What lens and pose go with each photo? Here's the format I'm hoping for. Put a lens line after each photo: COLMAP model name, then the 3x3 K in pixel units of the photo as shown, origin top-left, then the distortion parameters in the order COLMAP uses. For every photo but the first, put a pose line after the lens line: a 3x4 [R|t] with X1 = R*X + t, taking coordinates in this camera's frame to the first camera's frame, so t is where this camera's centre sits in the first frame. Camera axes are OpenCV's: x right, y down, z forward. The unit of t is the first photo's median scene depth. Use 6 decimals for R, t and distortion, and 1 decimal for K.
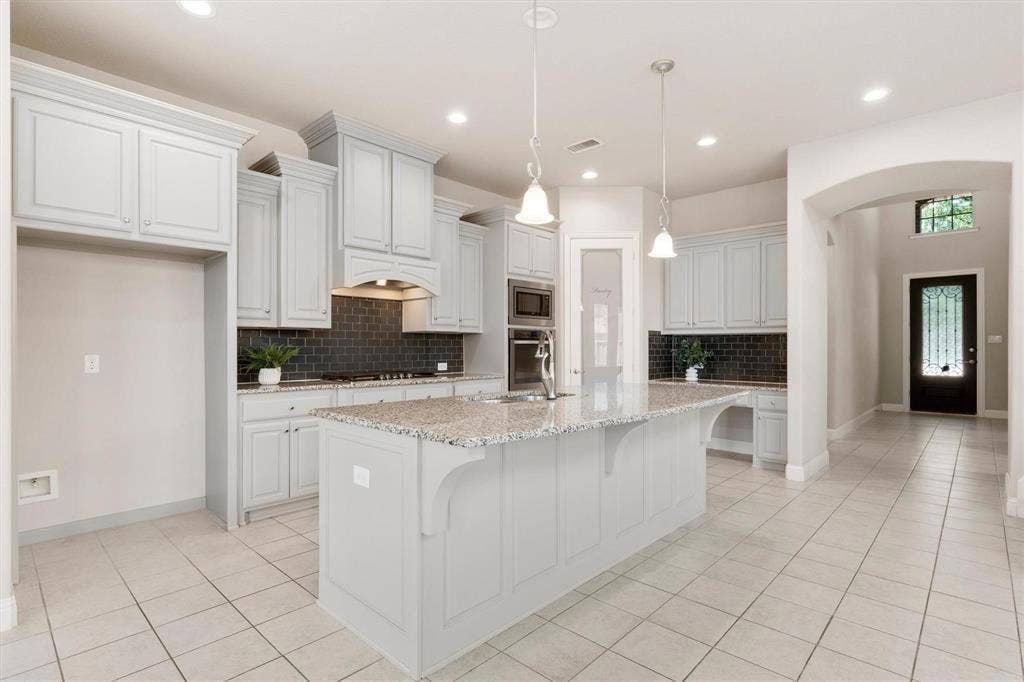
lens RADIAL K [[500.8, 0, 512.9], [0, 500.8, 342.4], [0, 0, 1]] dist [0.003185, -0.000577]
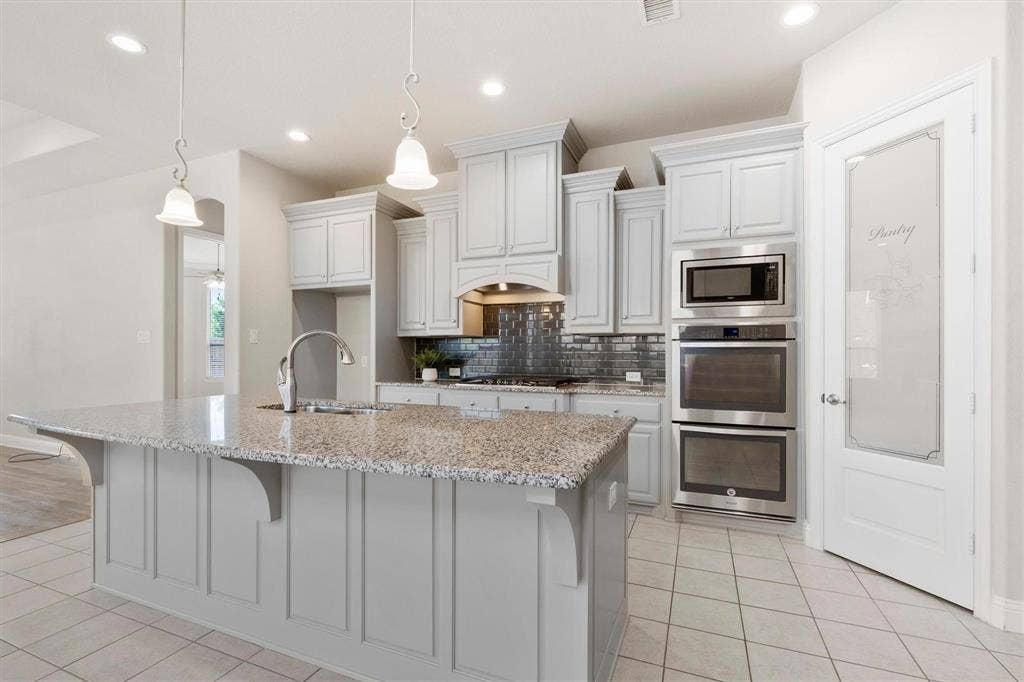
lens RADIAL K [[476.5, 0, 505.9], [0, 476.5, 348.0], [0, 0, 1]] dist [0.013758, 0.000481]
pose [[0.341395, -0.004005, -0.939911, 0.521400], [0.007902, 0.999968, -0.001391, 0.002653], [0.939887, -0.006953, 0.341416, 0.561270]]
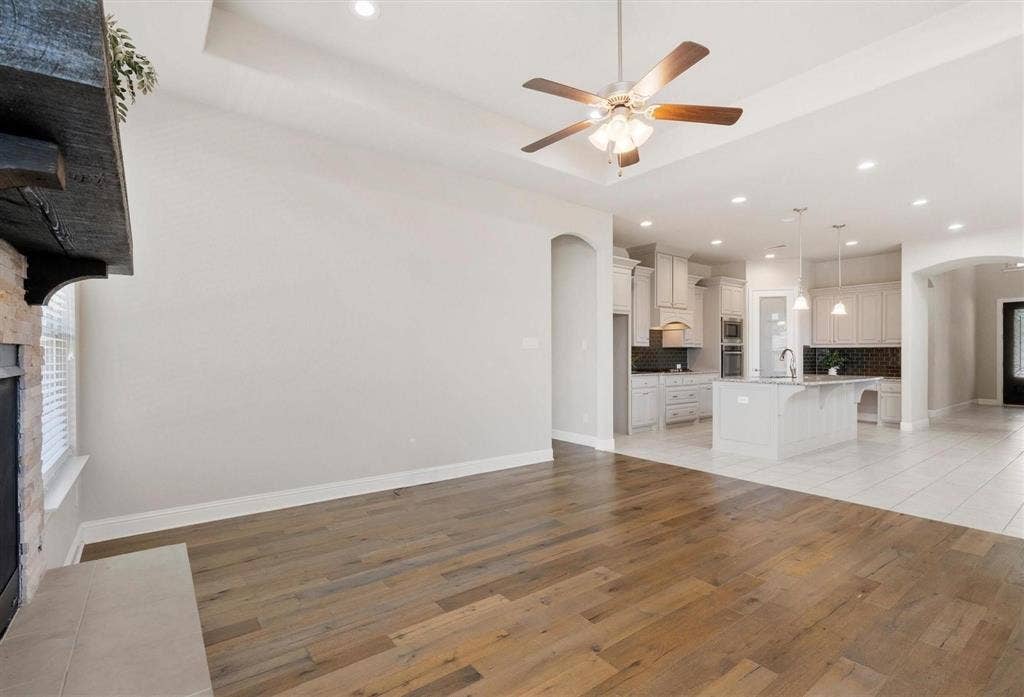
lens RADIAL K [[462.8, 0, 504.9], [0, 462.8, 352.9], [0, 0, 1]] dist [0.001771, 0.000879]
pose [[0.983382, -0.001506, -0.181541, -0.461994], [0.002375, 0.999987, 0.004572, -0.008800], [0.181532, -0.004927, 0.983373, -0.747097]]
